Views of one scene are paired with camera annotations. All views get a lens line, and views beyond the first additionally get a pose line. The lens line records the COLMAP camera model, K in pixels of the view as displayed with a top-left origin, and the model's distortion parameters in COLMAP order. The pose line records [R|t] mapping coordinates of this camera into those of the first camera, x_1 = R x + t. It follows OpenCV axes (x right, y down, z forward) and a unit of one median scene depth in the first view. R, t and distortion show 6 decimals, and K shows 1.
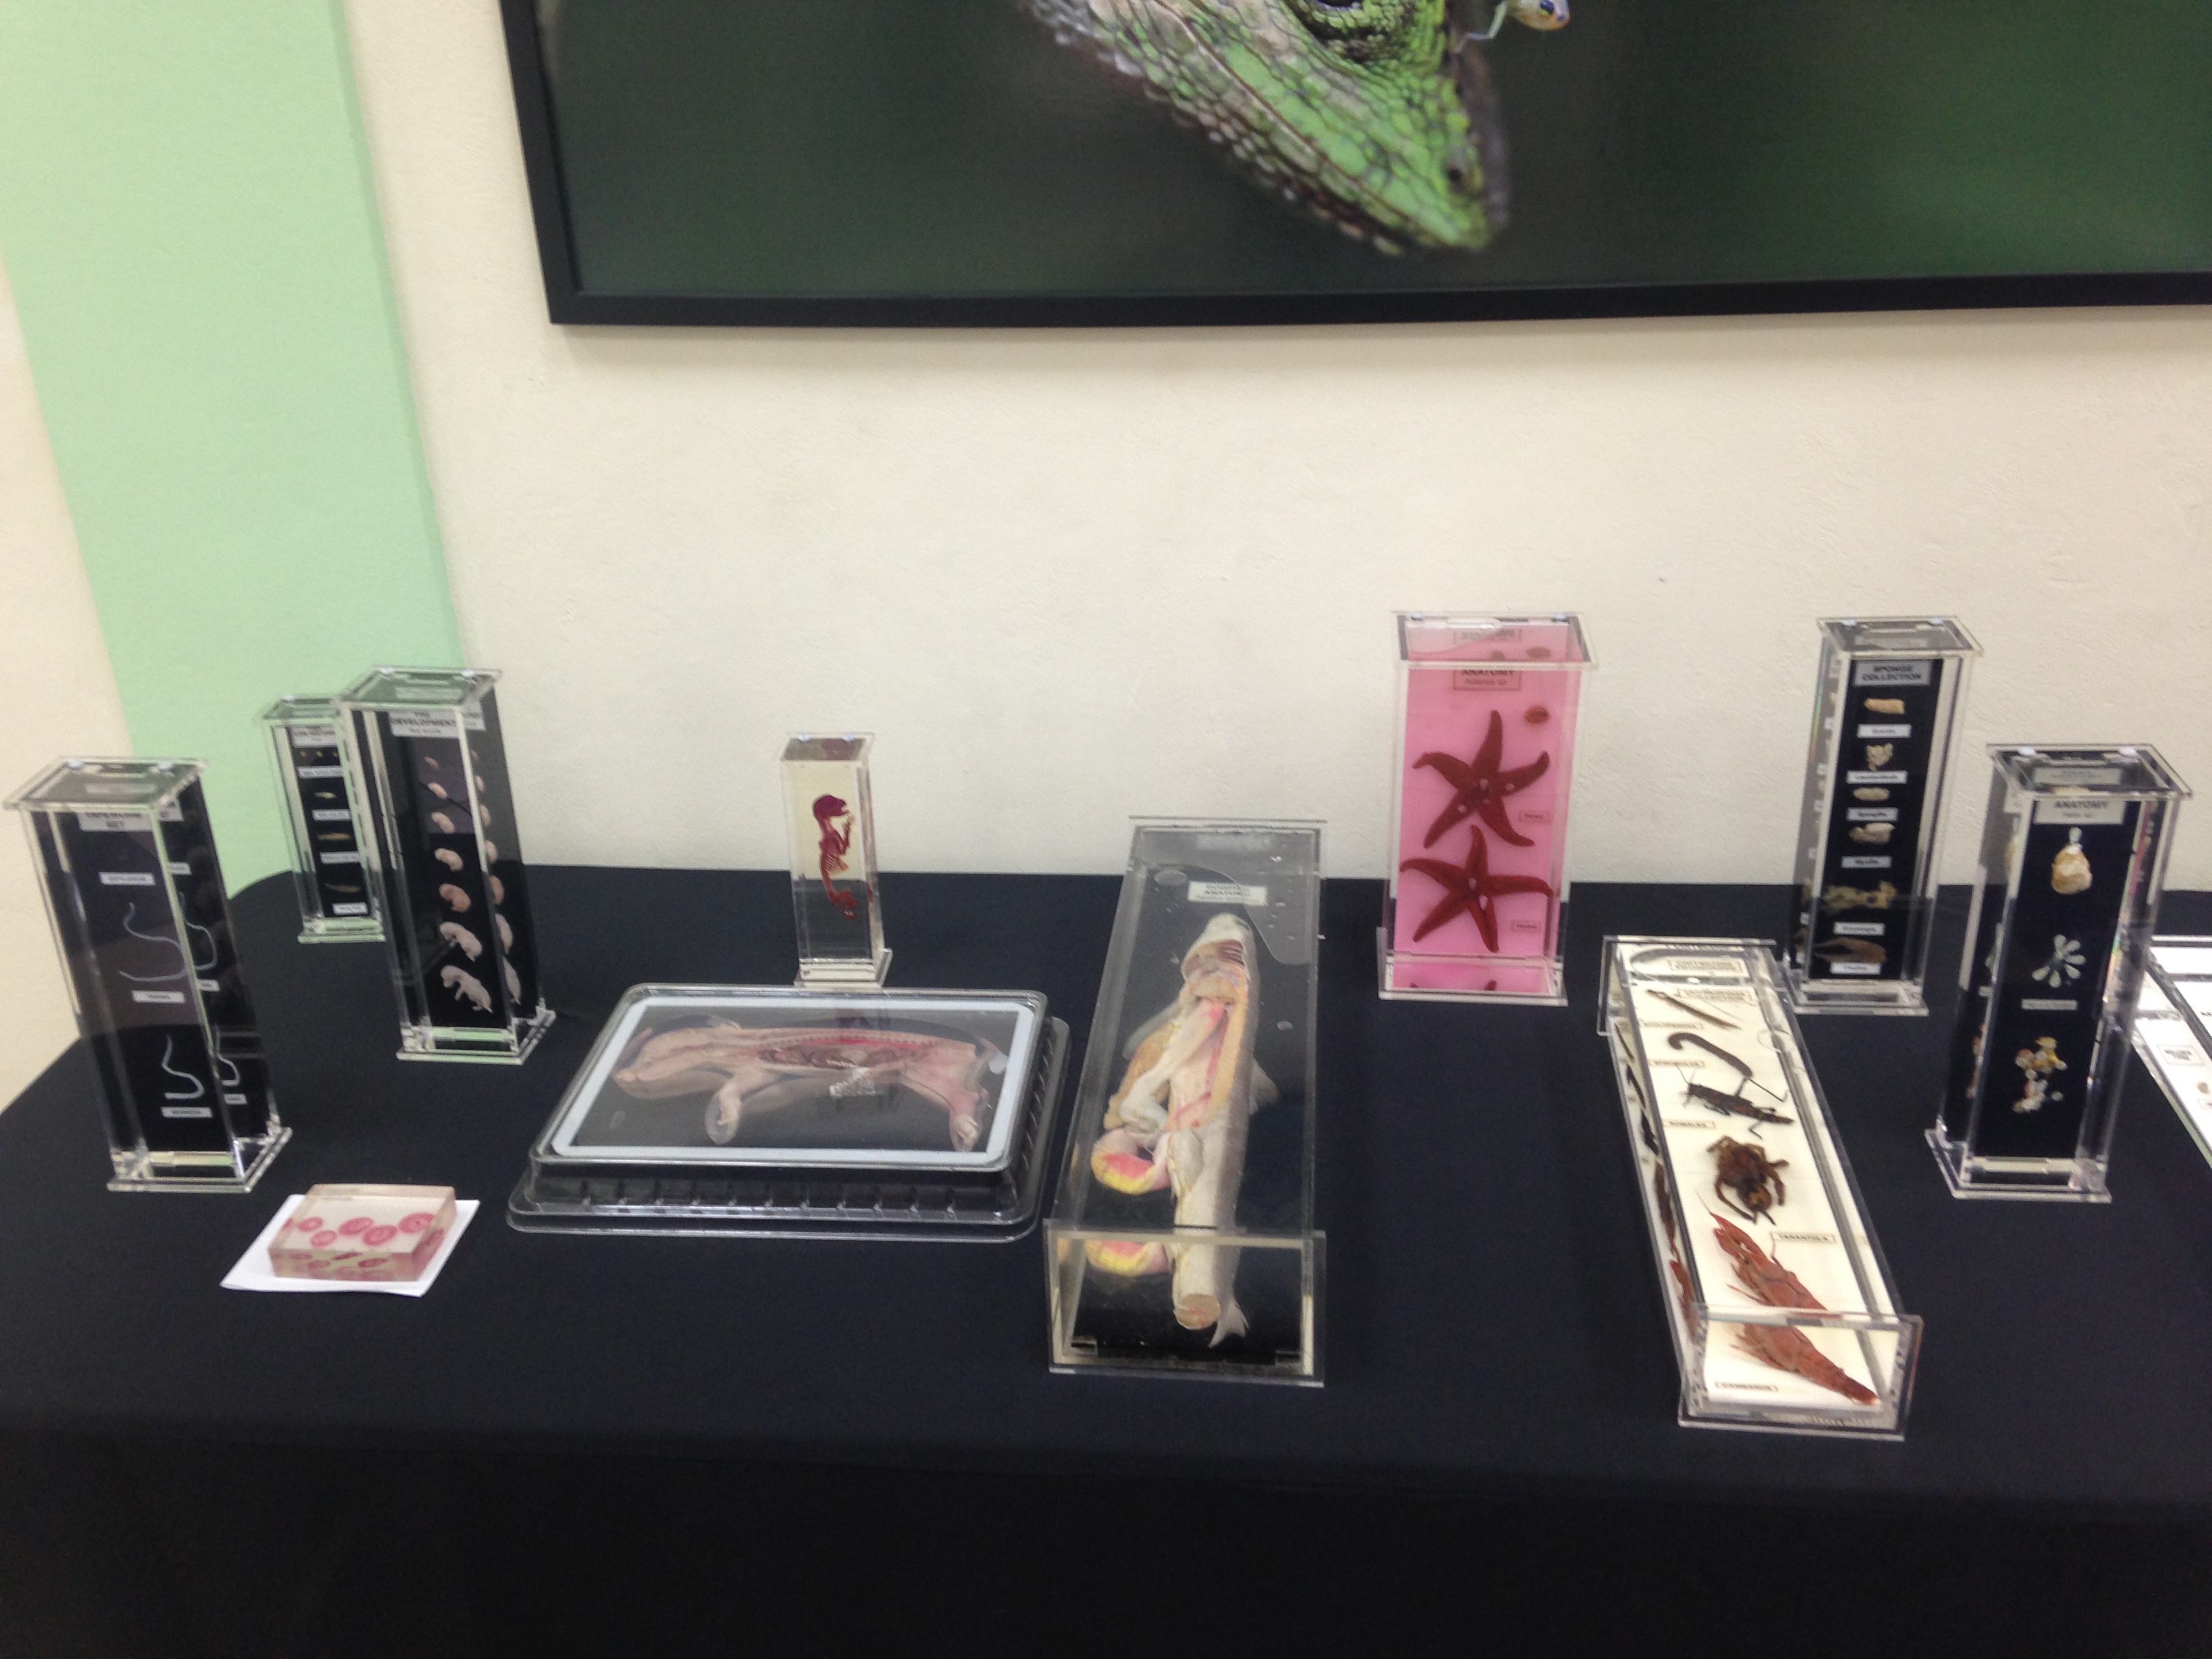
lens RADIAL K [[1983.8, 0, 1106.0], [0, 1983.8, 829.5], [0, 0, 1]] dist [0.149315, -0.230032]
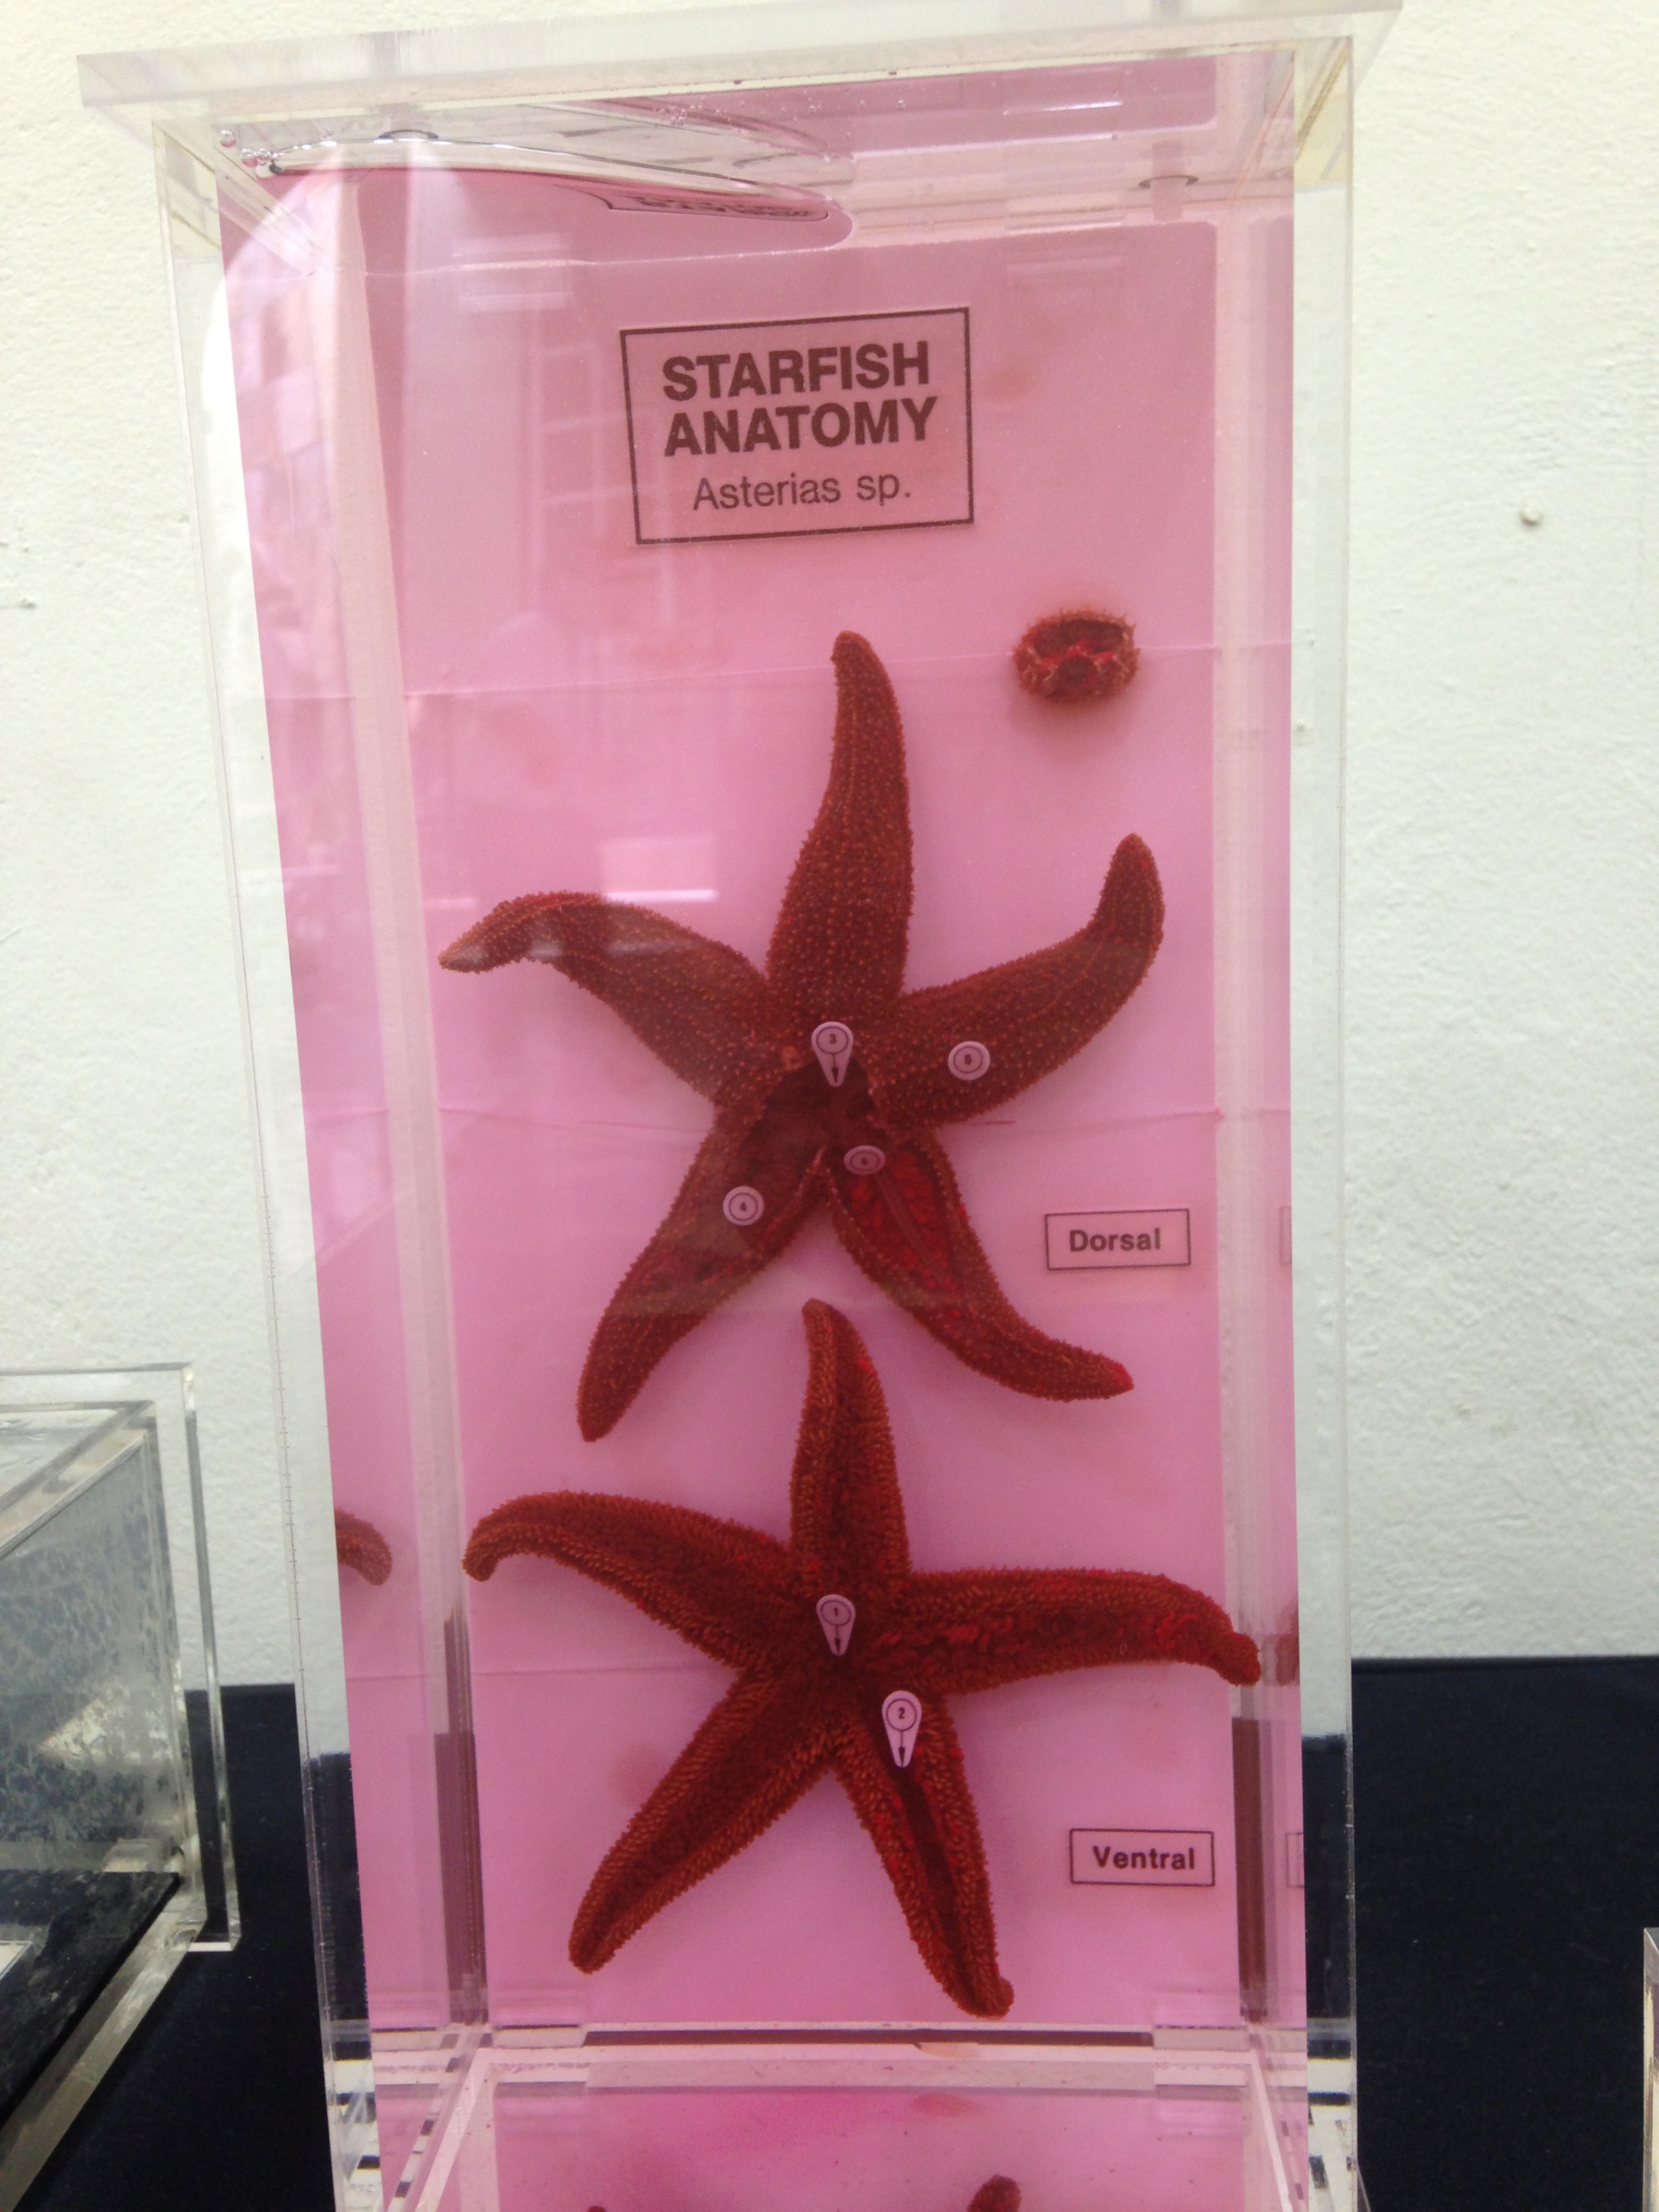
lens RADIAL K [[1983.8, 0, 781.5], [0, 1983.8, 1109.7], [0, 0, 1]] dist [0.149315, -0.230032]
pose [[0.999495, -0.027436, 0.016059, 0.177376], [0.031087, 0.949196, -0.313146, 0.040548], [-0.006652, 0.313487, 0.949569, 0.804760]]
